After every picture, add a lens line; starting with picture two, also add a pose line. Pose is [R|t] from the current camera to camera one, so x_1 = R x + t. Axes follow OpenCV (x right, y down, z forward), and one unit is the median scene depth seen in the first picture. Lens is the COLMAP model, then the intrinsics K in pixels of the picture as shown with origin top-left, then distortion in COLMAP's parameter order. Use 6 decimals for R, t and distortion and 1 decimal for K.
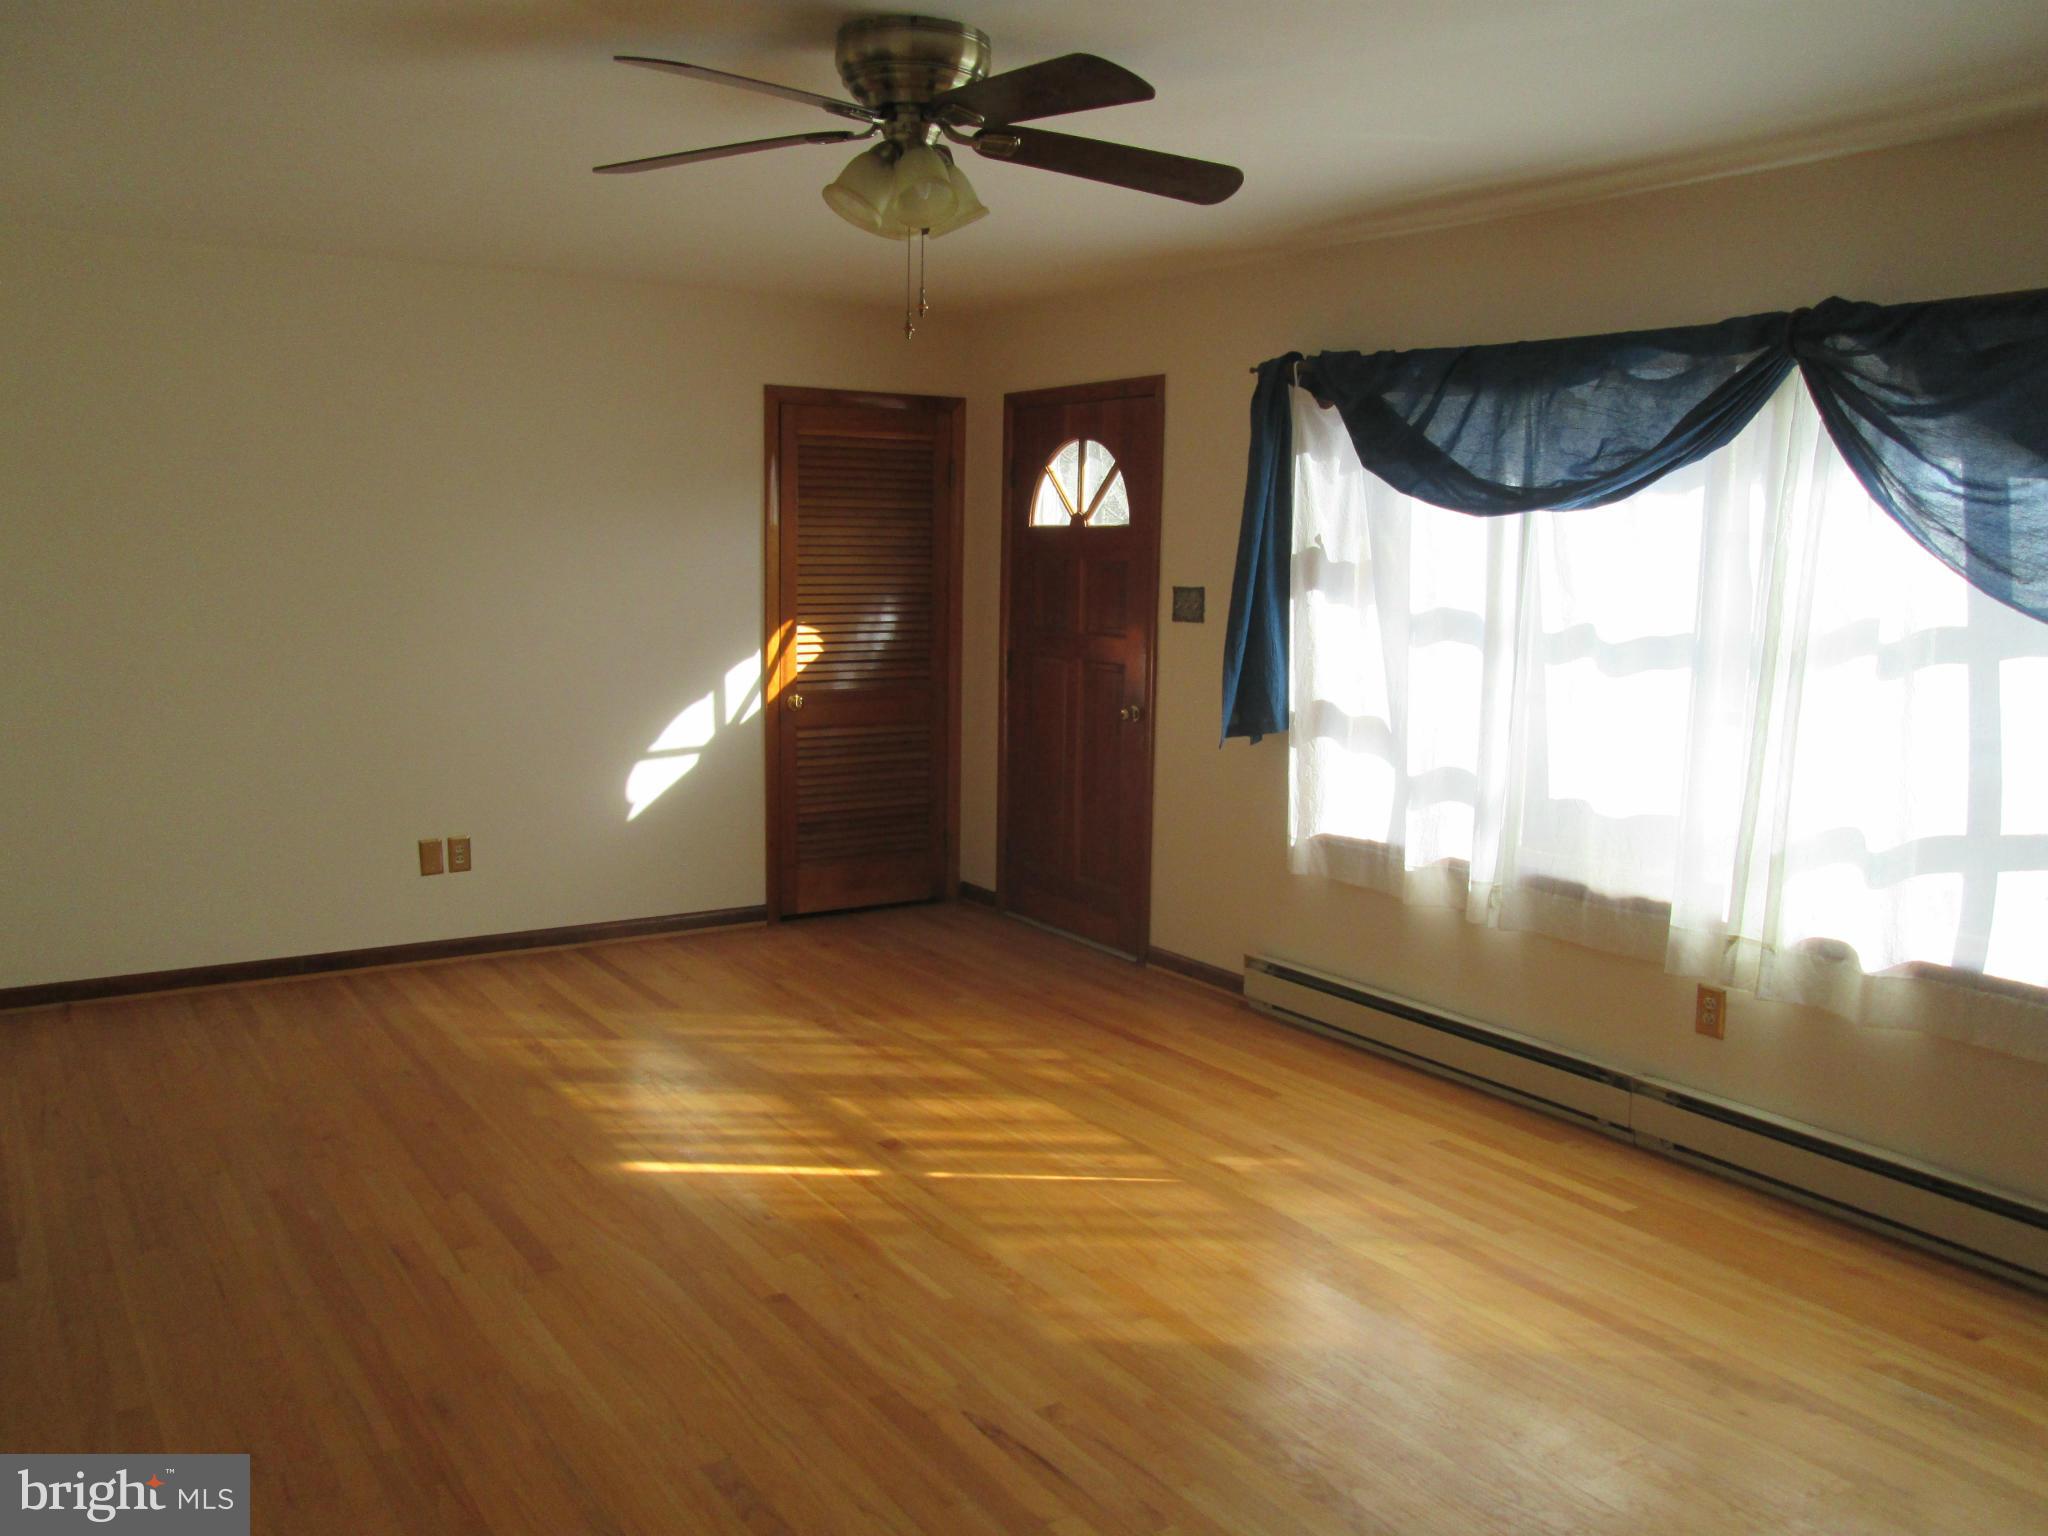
lens RADIAL K [[1698.1, 0, 1032.2], [0, 1698.1, 772.9], [0, 0, 1]] dist [-0.061763, 0.035383]
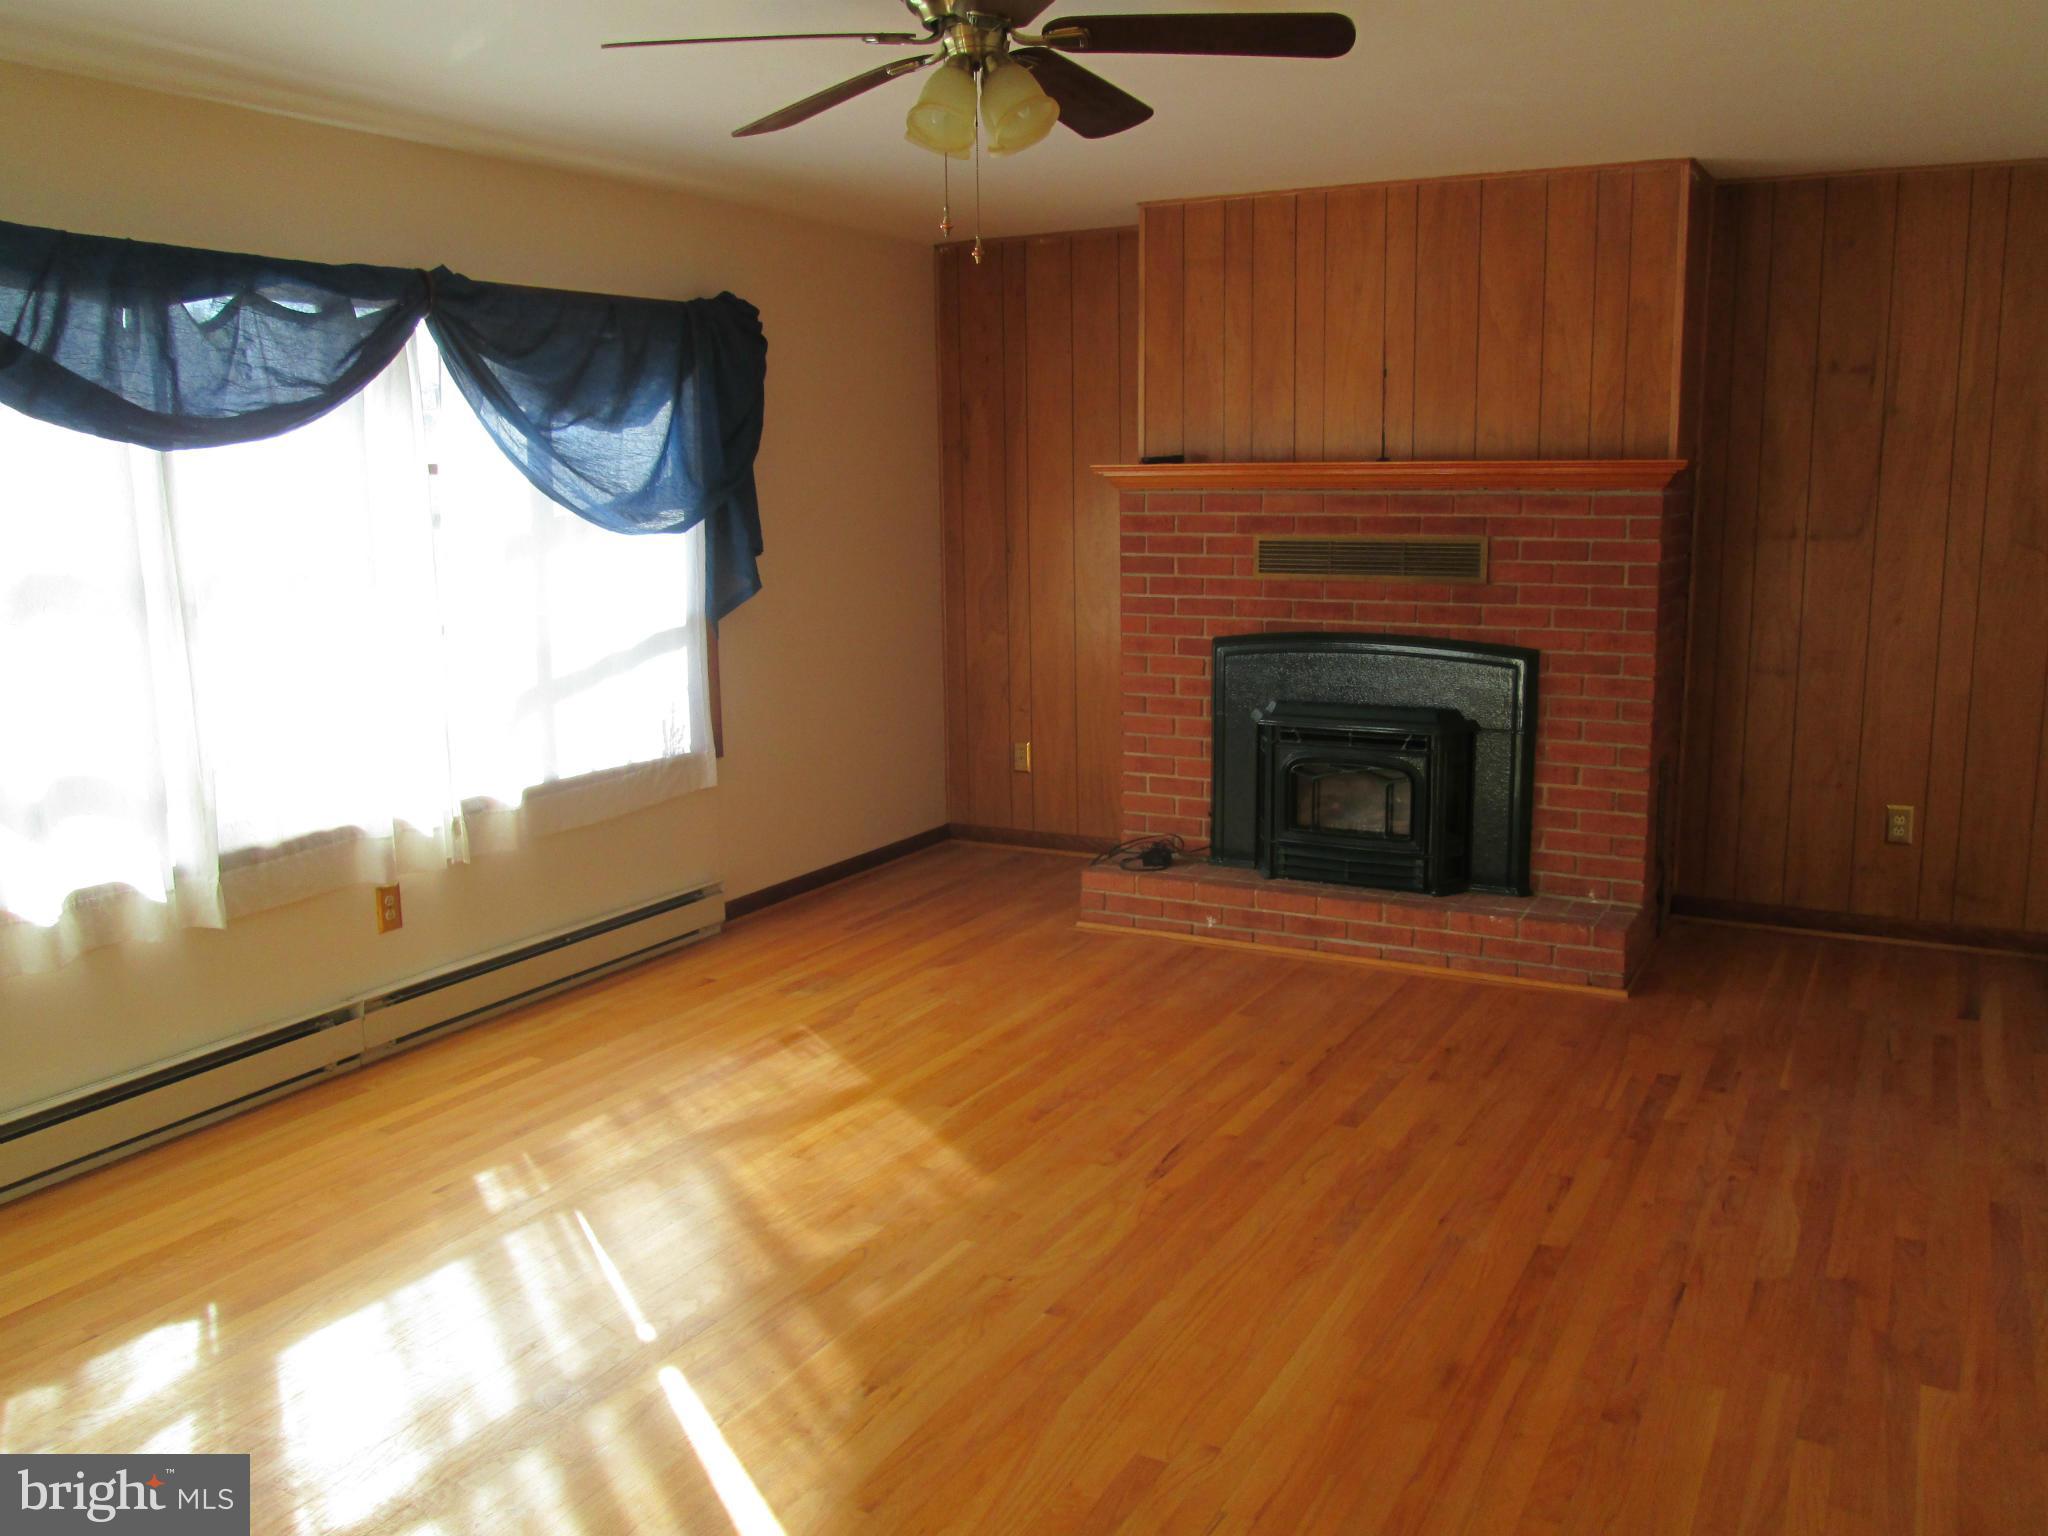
lens RADIAL K [[1698.1, 0, 1033.6], [0, 1698.1, 767.0], [0, 0, 1]] dist [-0.061763, 0.035383]
pose [[-0.477345, -0.158365, 0.864328, -0.750834], [0.126834, 0.960908, 0.246107, -0.167091], [-0.869514, 0.227104, -0.438598, 1.140181]]
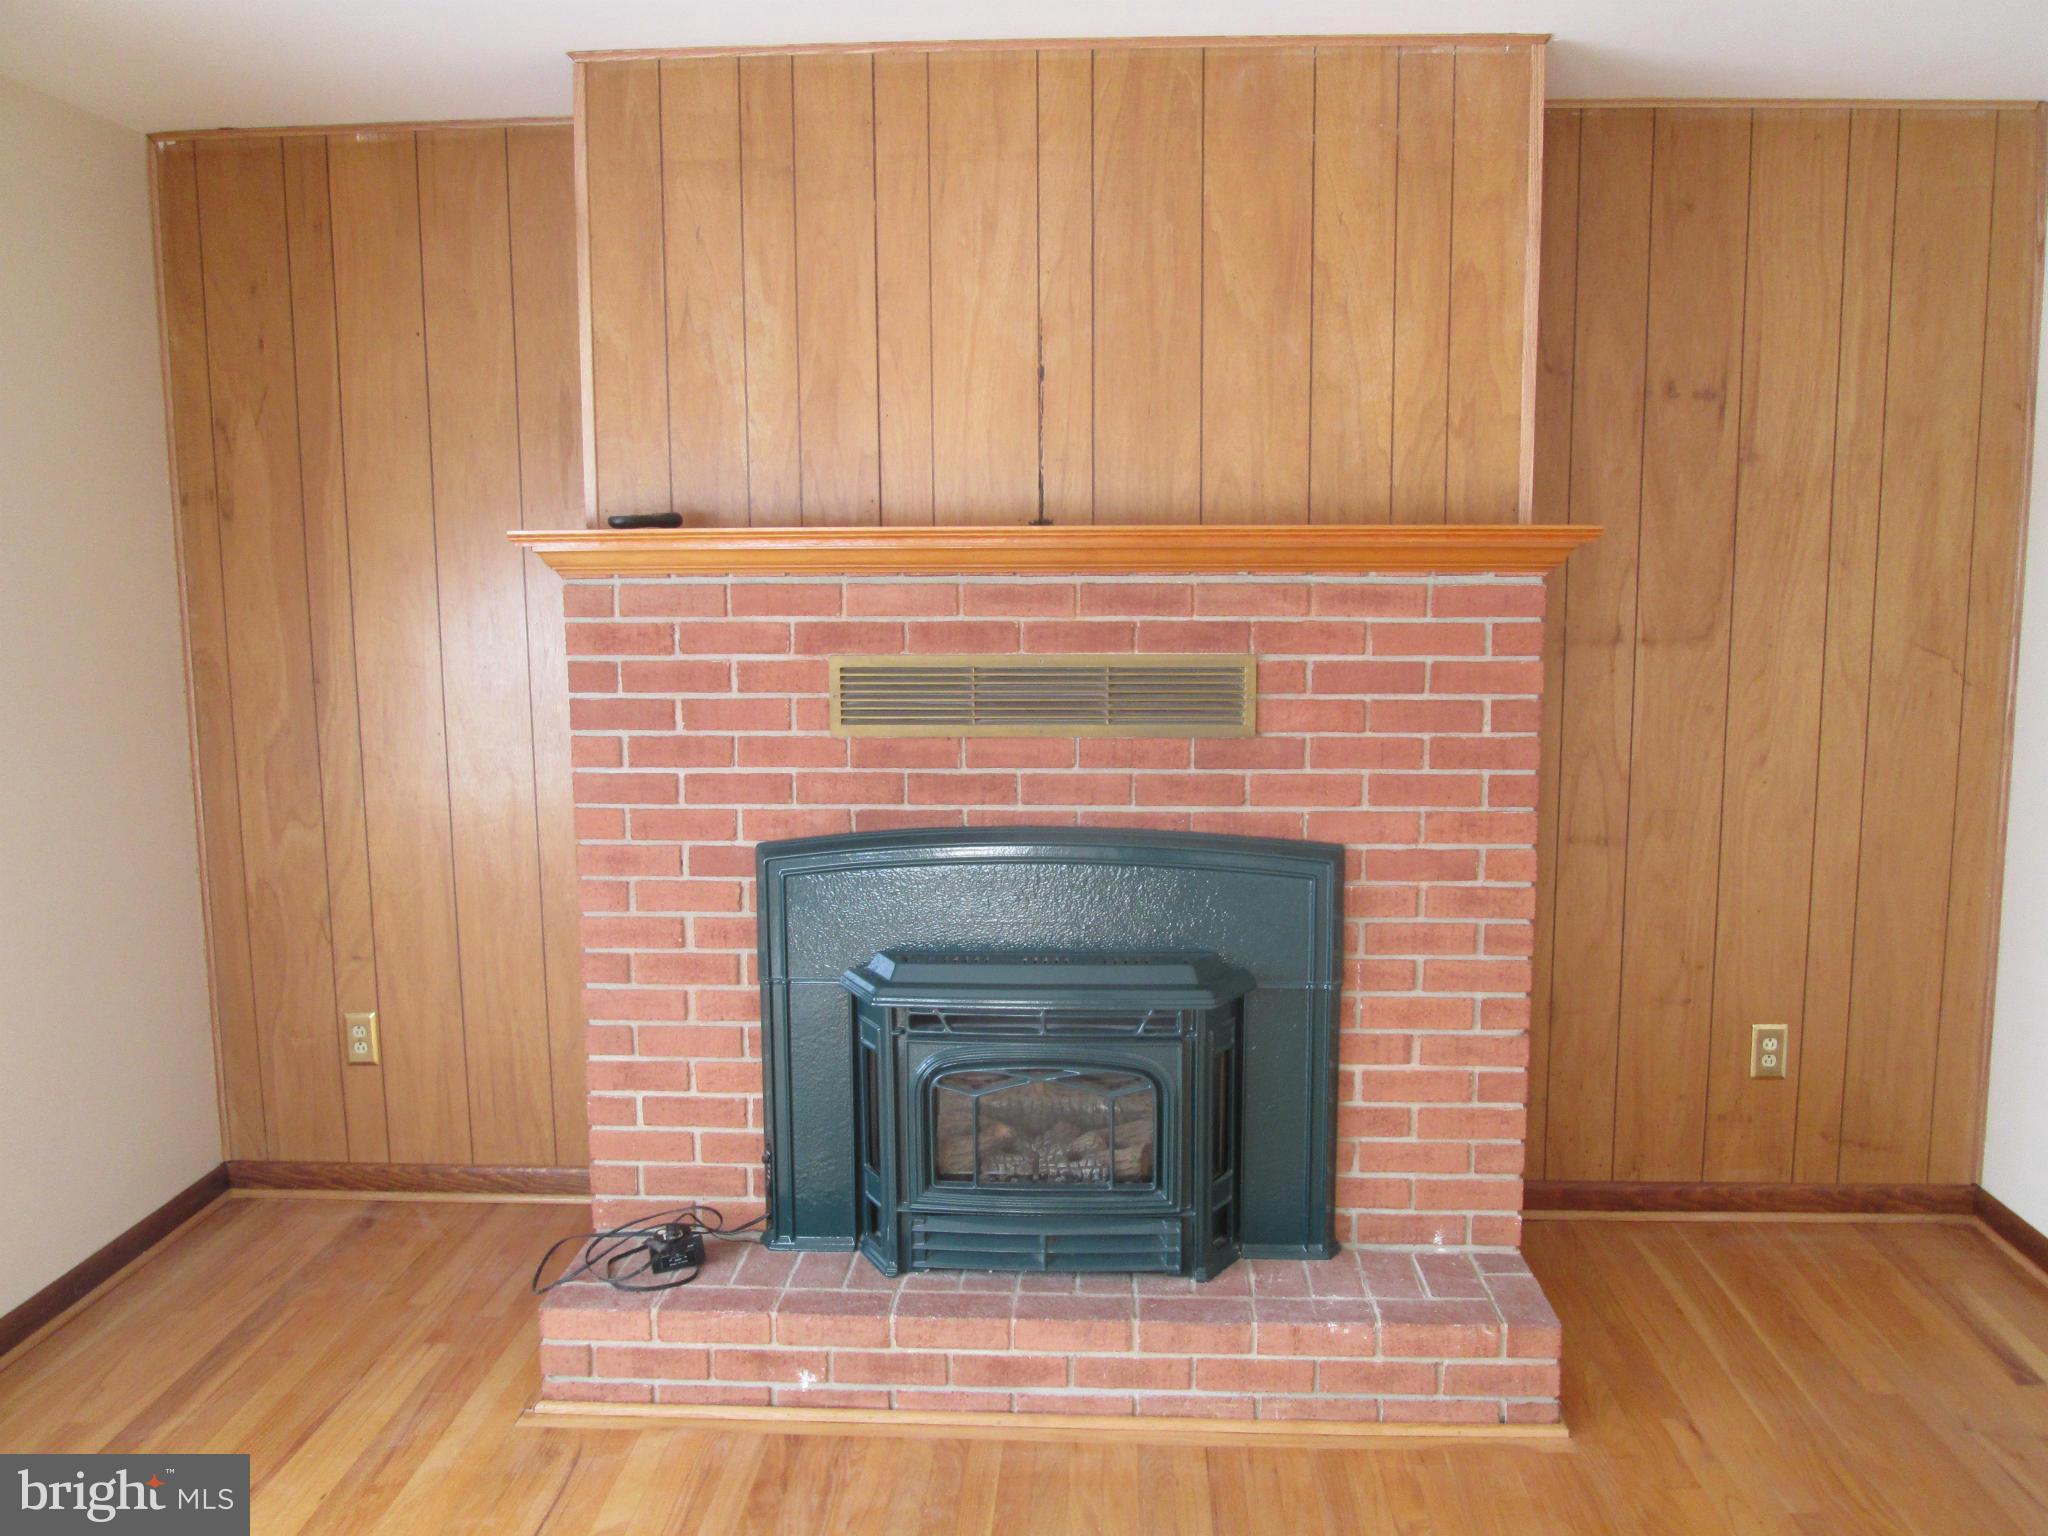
lens RADIAL K [[1698.1, 0, 1025.3], [0, 1698.1, 772.9], [0, 0, 1]] dist [-0.061763, 0.035383]
pose [[-0.804103, -0.090442, 0.587570, -0.308119], [0.077403, 0.964019, 0.254315, -0.135344], [-0.589430, 0.249975, -0.768170, 0.954185]]
